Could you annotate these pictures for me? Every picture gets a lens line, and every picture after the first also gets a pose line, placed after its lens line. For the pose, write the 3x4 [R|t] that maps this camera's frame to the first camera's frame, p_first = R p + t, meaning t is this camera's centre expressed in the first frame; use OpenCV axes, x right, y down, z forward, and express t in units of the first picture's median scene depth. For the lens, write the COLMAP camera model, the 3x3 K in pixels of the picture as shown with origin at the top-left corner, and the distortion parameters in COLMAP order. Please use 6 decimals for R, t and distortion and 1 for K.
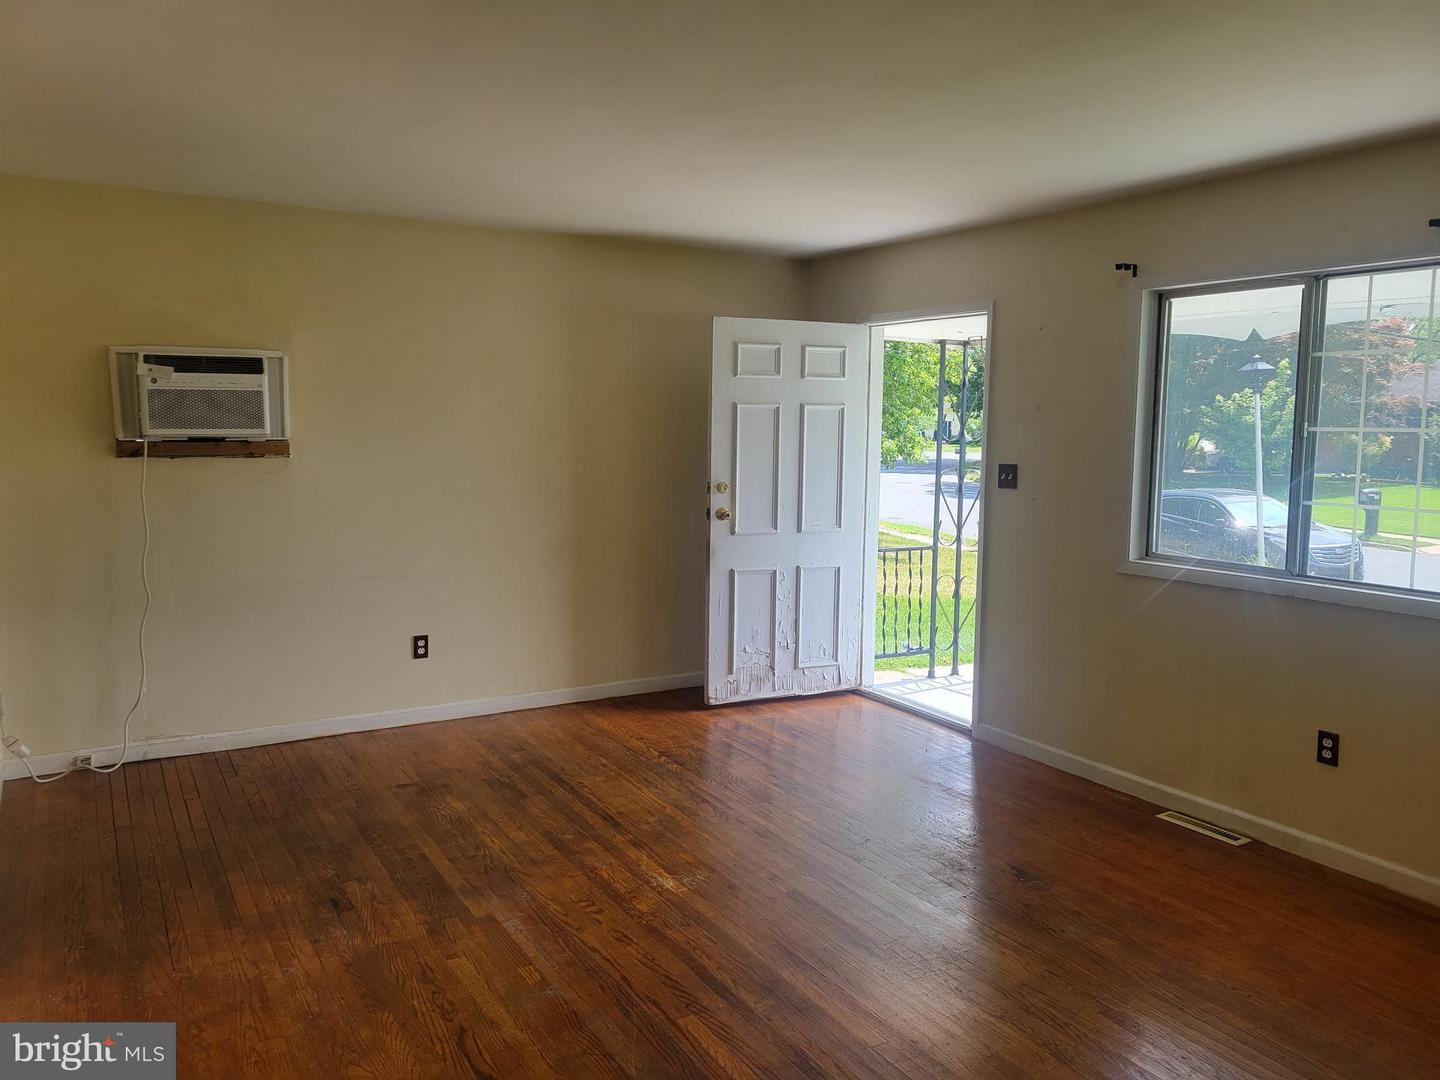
lens RADIAL K [[1097.5, 0, 717.2], [0, 1097.5, 533.5], [0, 0, 1]] dist [0.046745, -0.008765]
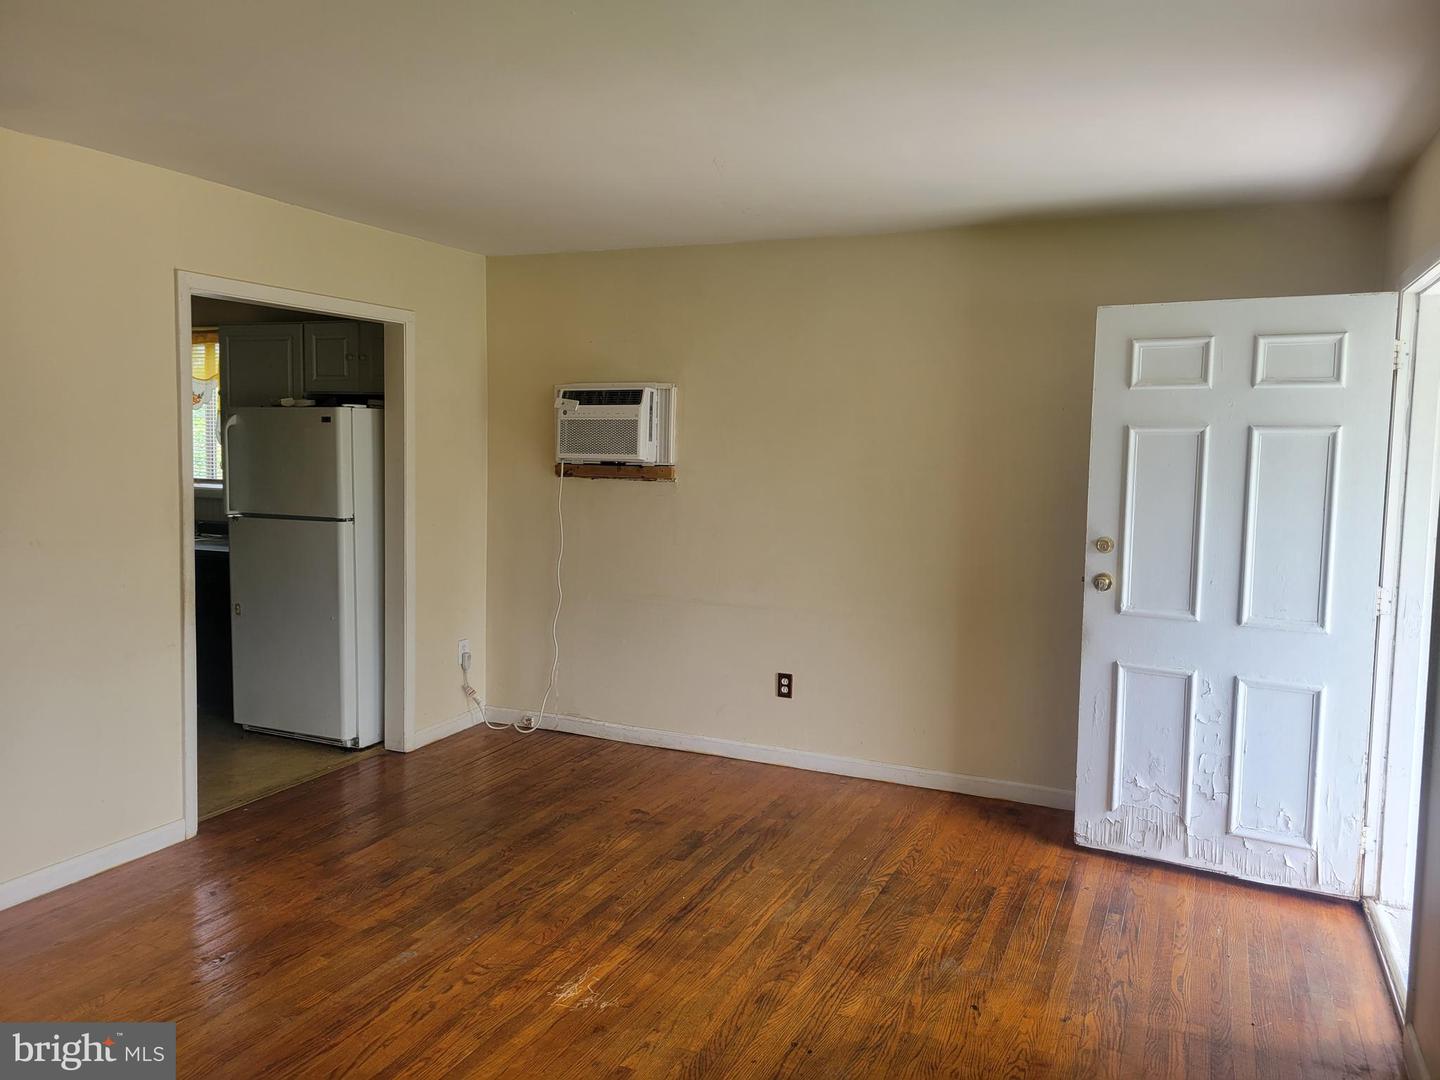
lens RADIAL K [[1097.5, 0, 713.4], [0, 1097.5, 540.2], [0, 0, 1]] dist [0.046745, -0.008765]
pose [[0.561811, 0.075992, -0.823768, 0.522187], [-0.096819, 0.994969, 0.025754, -0.044950], [0.821580, 0.065288, 0.566342, 0.447746]]
